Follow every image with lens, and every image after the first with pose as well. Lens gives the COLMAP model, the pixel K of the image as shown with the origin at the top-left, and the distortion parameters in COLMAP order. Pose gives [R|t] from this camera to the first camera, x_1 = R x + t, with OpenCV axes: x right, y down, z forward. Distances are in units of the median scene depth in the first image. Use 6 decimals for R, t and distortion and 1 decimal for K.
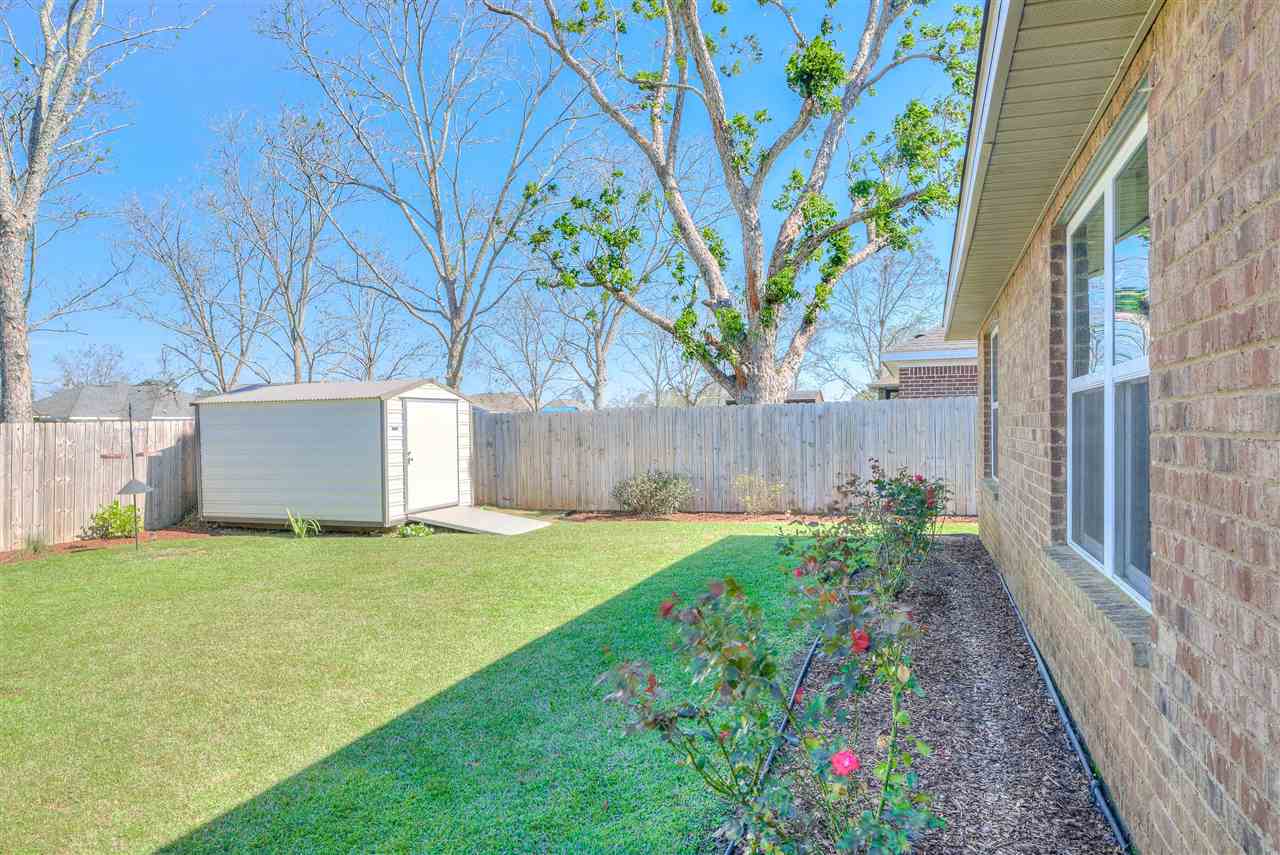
lens RADIAL K [[820.9, 0, 641.5], [0, 820.9, 431.0], [0, 0, 1]] dist [-0.005003, 0.001782]
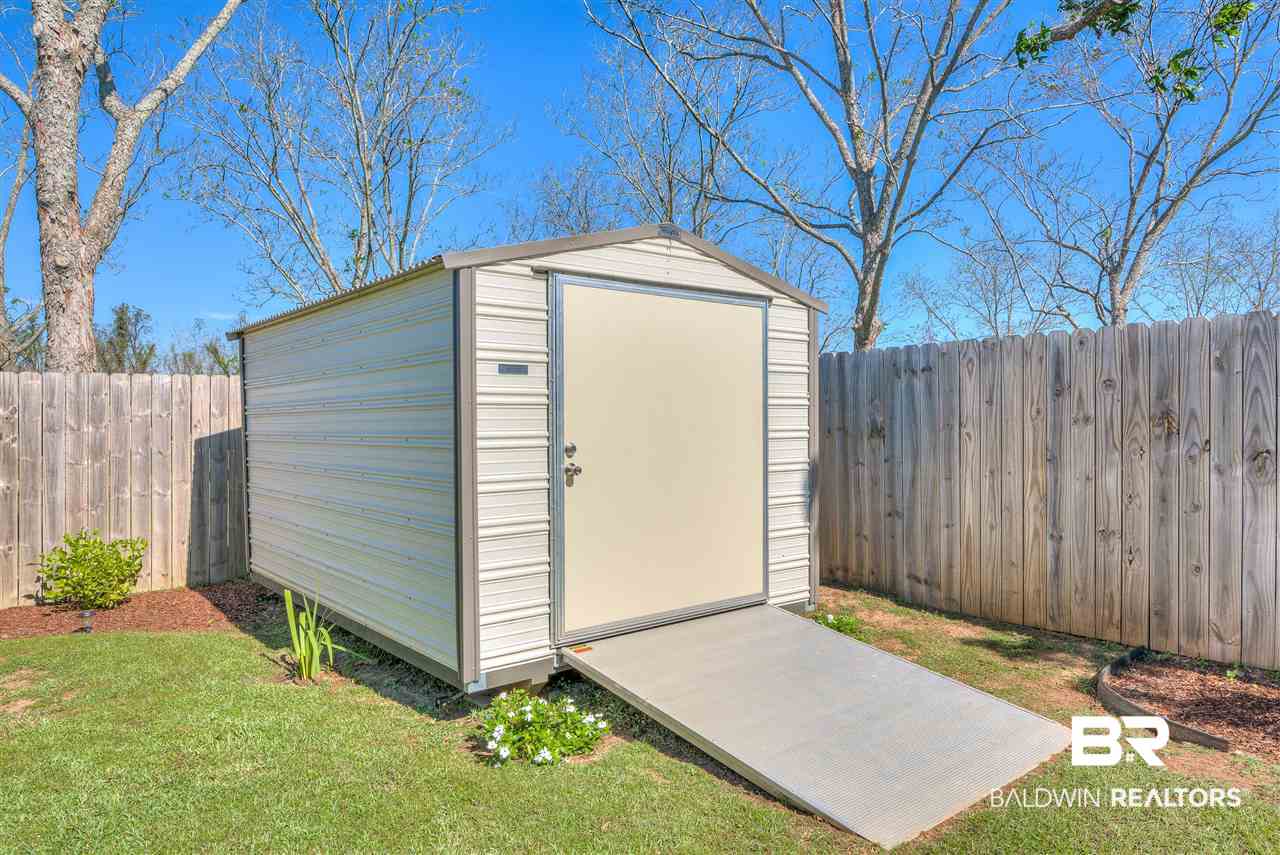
lens RADIAL K [[820.9, 0, 641.7], [0, 820.9, 444.0], [0, 0, 1]] dist [-0.005003, 0.001782]
pose [[0.855216, 0.021950, -0.517807, -0.082090], [-0.009771, 0.999608, 0.026235, 0.013510], [0.518180, -0.017377, 0.855095, 0.620954]]
